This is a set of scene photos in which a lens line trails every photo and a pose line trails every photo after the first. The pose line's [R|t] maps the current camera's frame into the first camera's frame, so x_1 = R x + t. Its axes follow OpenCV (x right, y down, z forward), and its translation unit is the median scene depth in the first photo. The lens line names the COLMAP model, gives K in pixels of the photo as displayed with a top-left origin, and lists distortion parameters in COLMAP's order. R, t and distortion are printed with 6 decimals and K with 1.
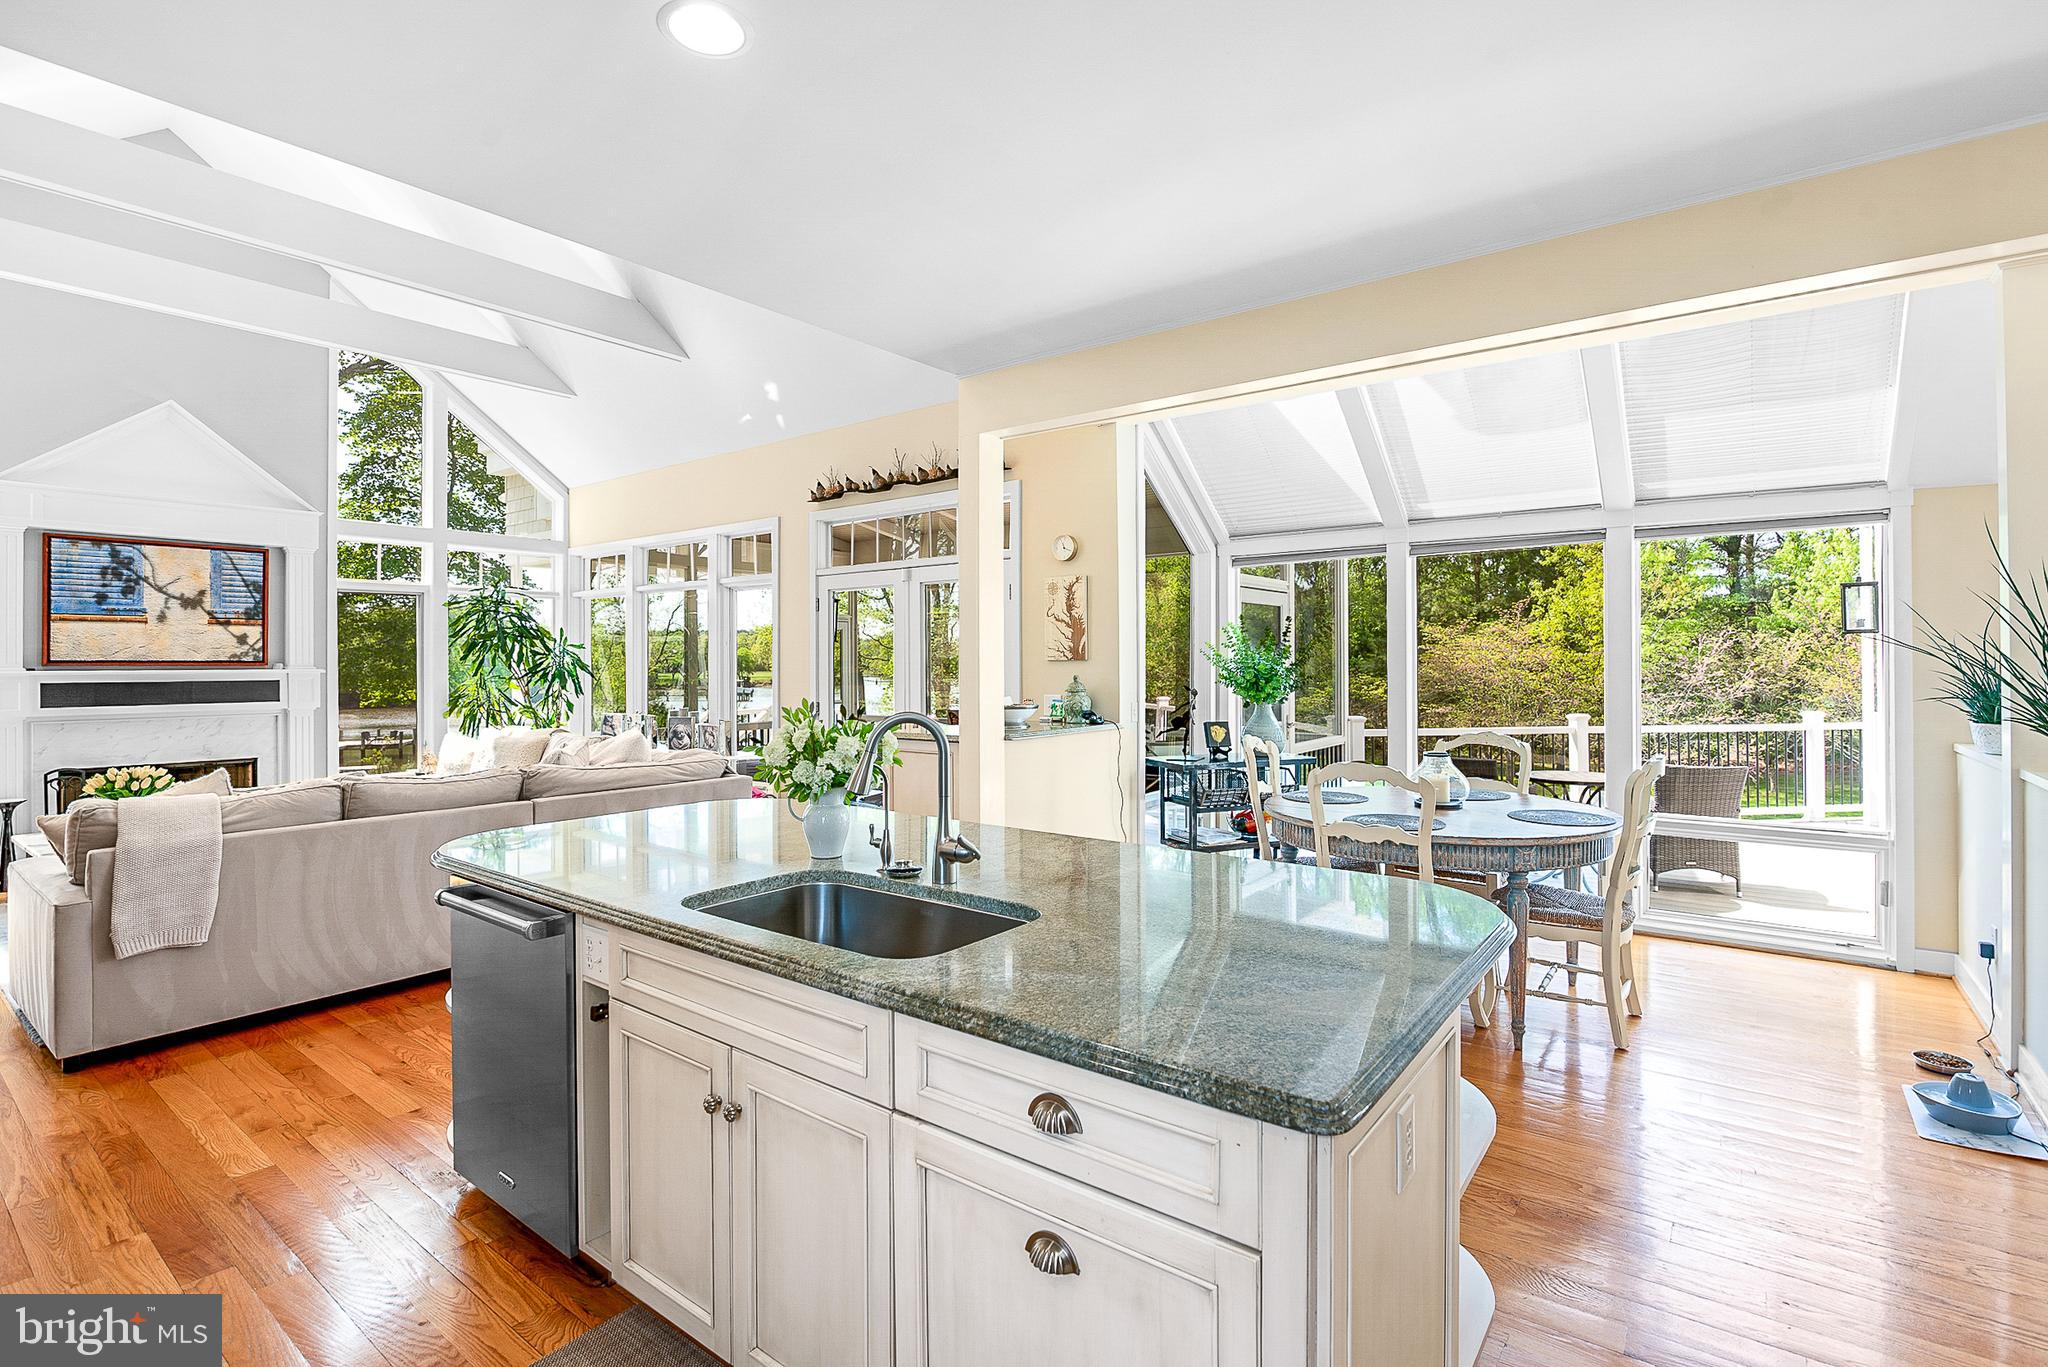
lens RADIAL K [[967.1, 0, 1013.8], [0, 967.1, 656.2], [0, 0, 1]] dist [-0.013690, 0.000026]
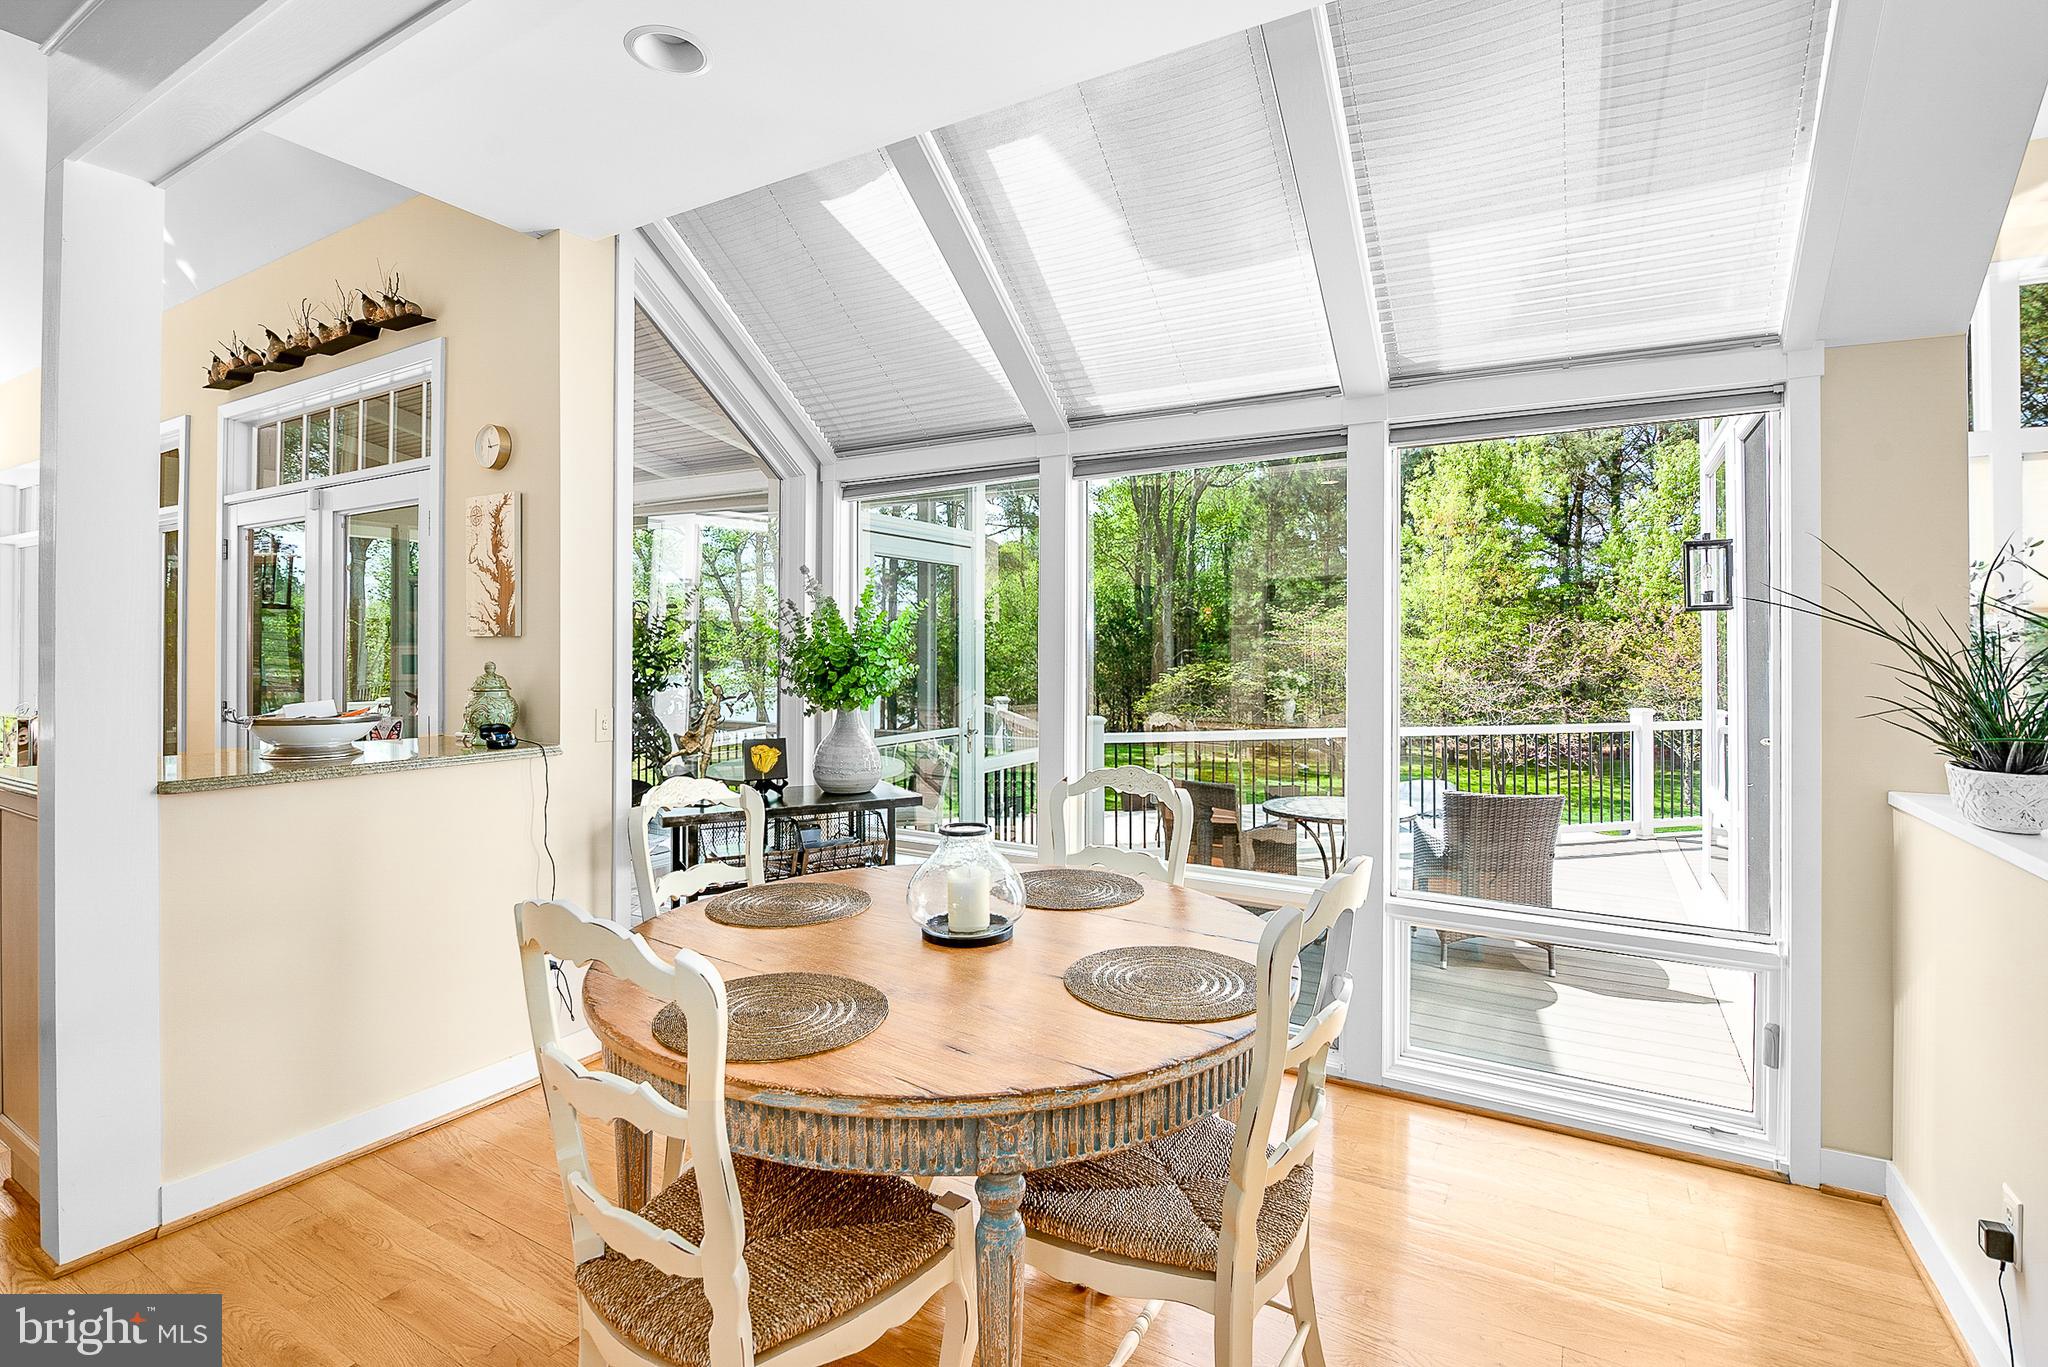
lens RADIAL K [[960.2, 0, 1023.4], [0, 960.2, 637.6], [0, 0, 1]] dist [-0.015856, 0.000523]
pose [[0.991793, 0.008547, 0.127567, 0.279839], [-0.008216, 0.999961, -0.003120, 0.003552], [-0.127588, 0.002047, 0.991825, 0.353336]]
